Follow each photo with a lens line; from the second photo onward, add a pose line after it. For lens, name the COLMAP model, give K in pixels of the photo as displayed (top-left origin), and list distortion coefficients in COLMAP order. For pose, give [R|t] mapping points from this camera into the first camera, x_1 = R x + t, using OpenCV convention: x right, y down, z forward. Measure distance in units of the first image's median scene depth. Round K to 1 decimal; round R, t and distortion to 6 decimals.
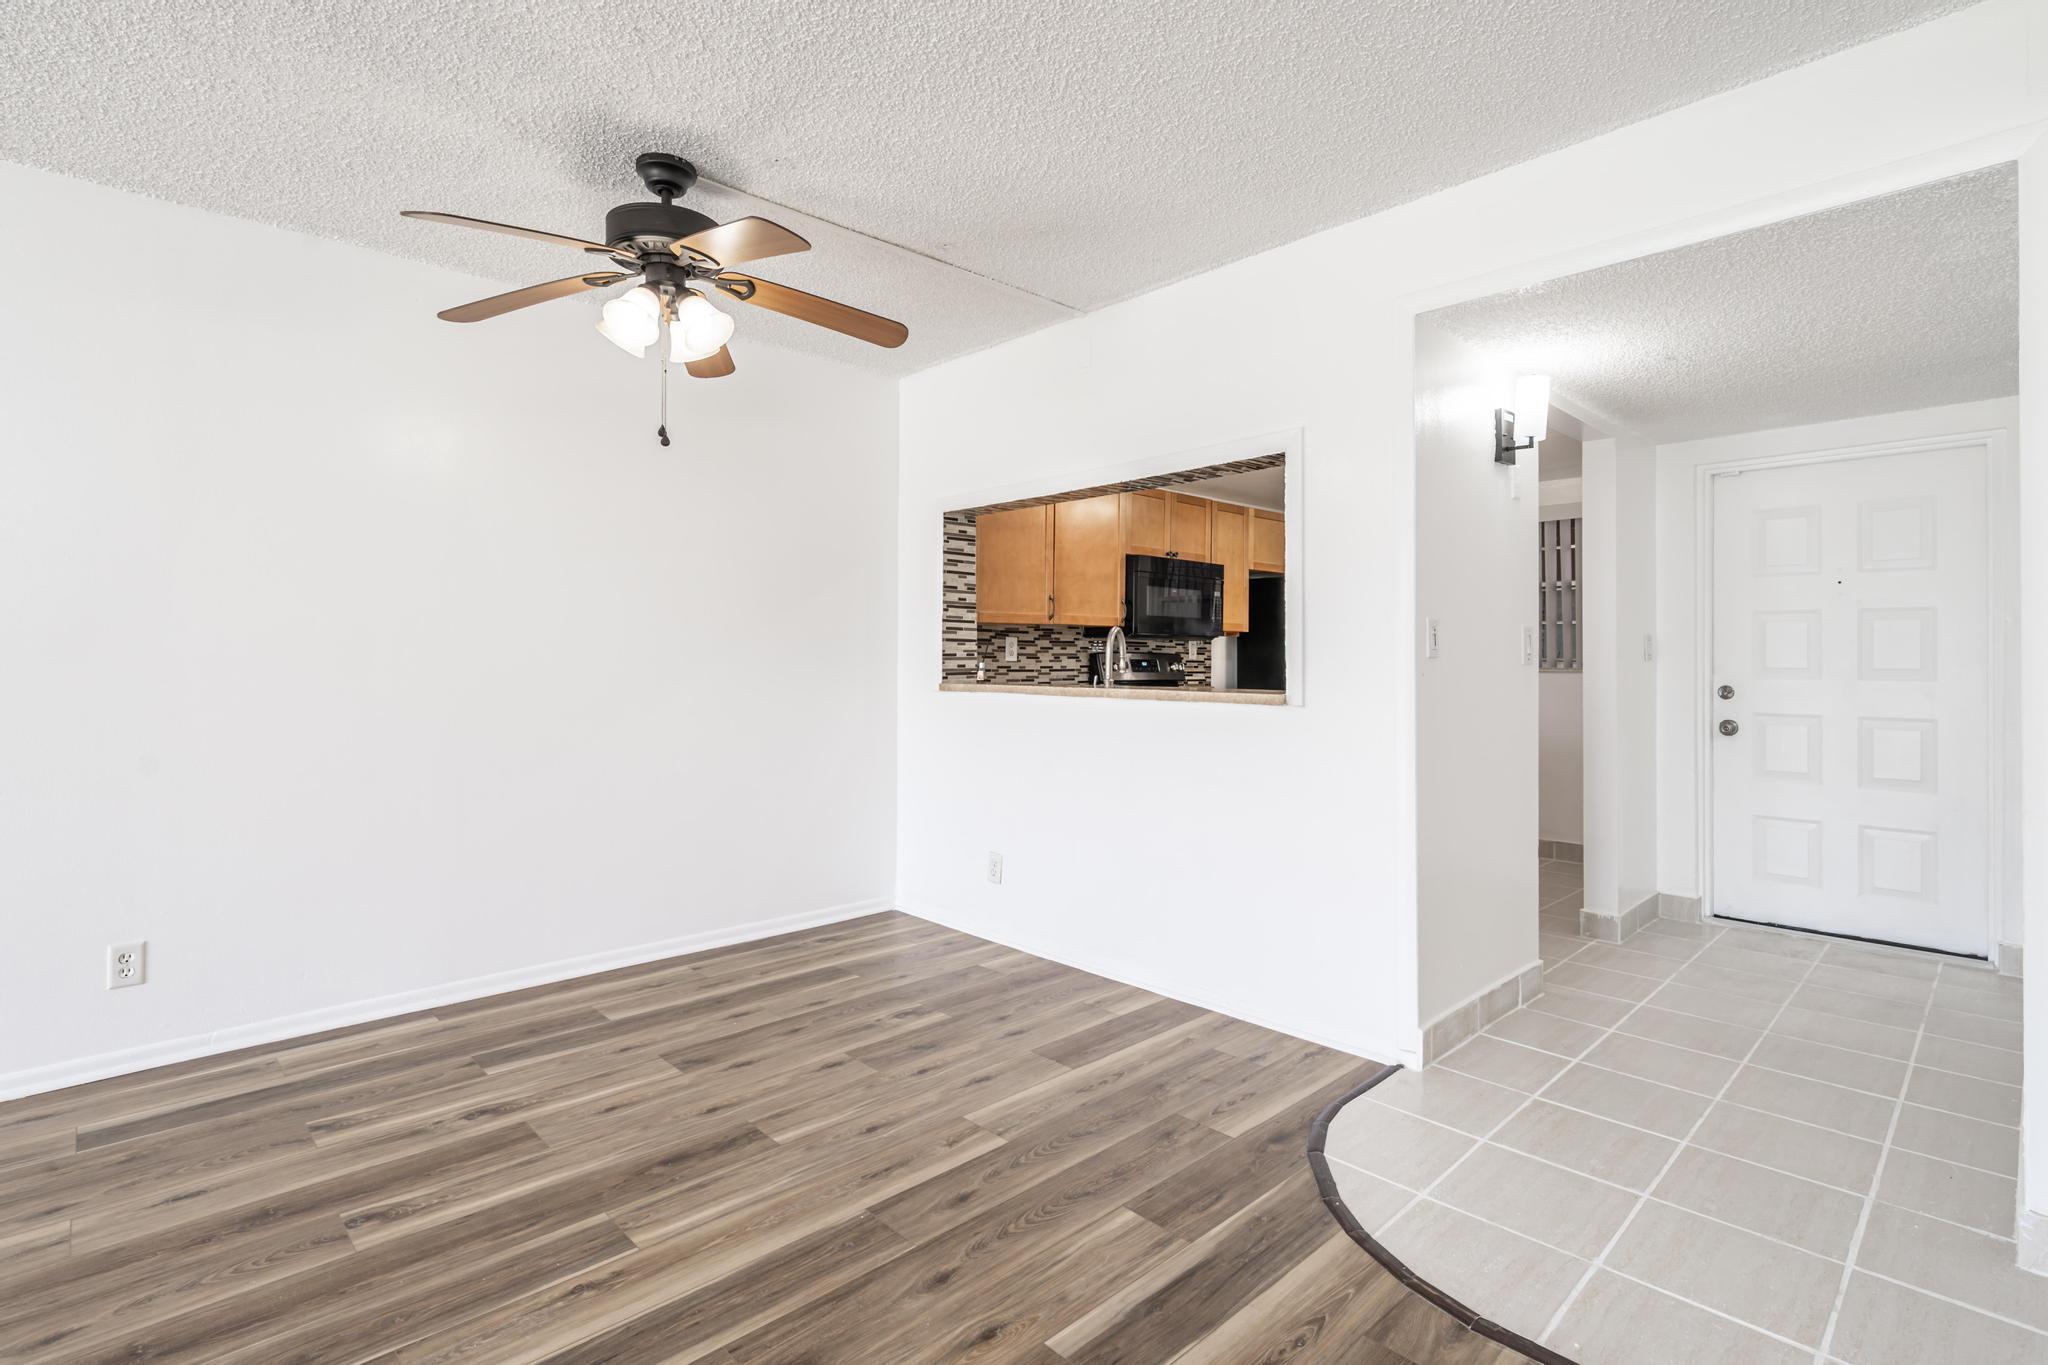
lens RADIAL K [[982.6, 0, 1029.2], [0, 982.6, 659.7], [0, 0, 1]] dist [0.008548, -0.000487]
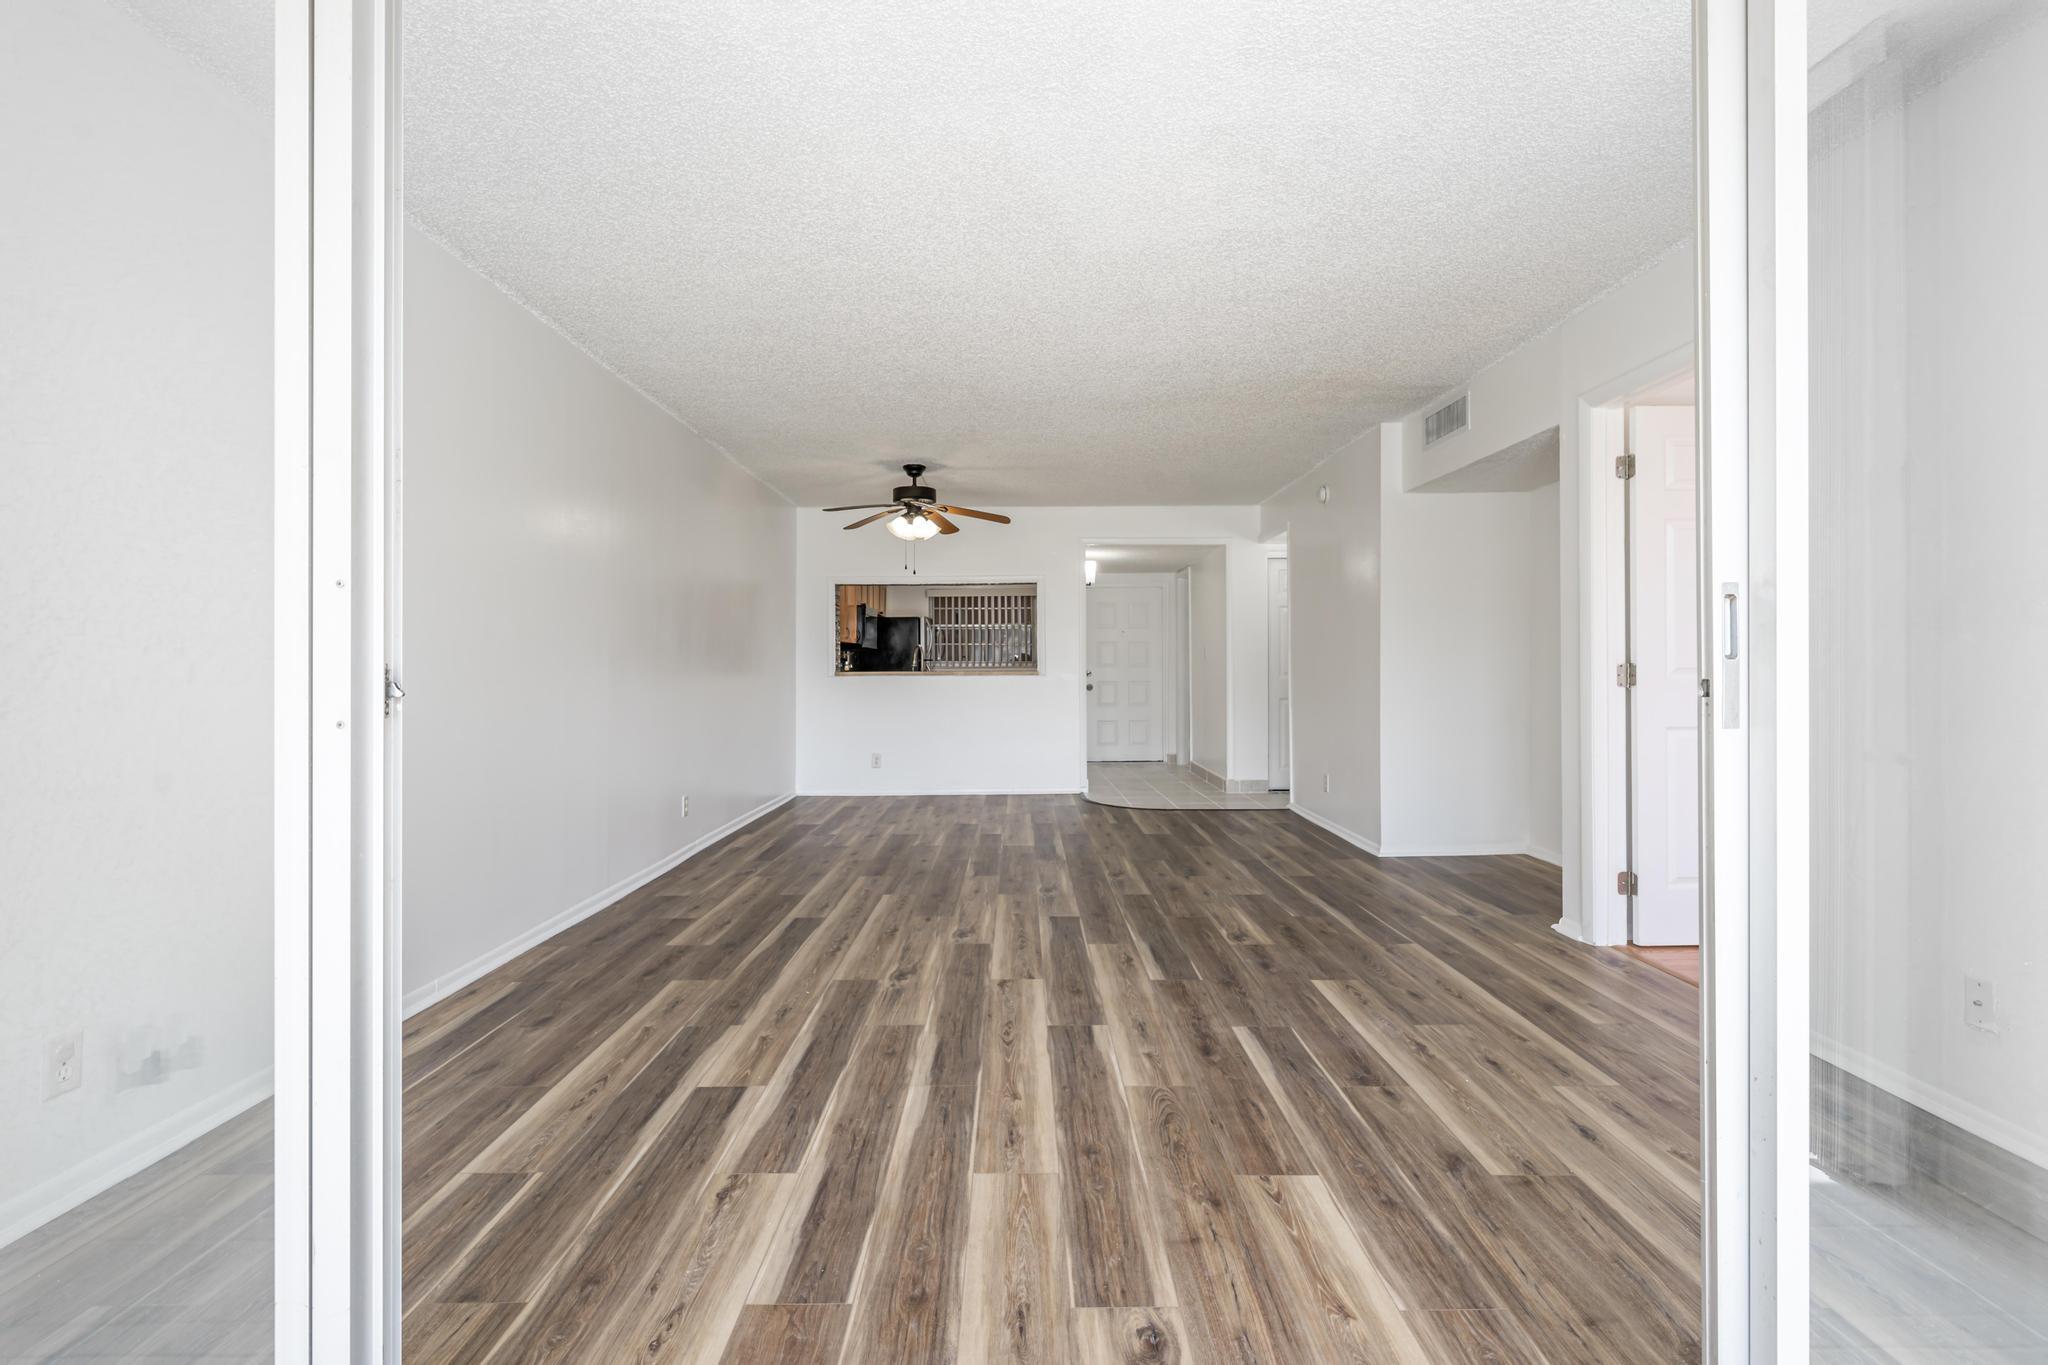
lens RADIAL K [[932.5, 0, 1029.1], [0, 932.5, 668.6], [0, 0, 1]] dist [0.001903, -0.000271]
pose [[0.681413, -0.003540, 0.731891, -1.487457], [0.005898, 0.999982, -0.000655, 0.025976], [-0.731875, 0.004763, 0.681422, -0.677440]]
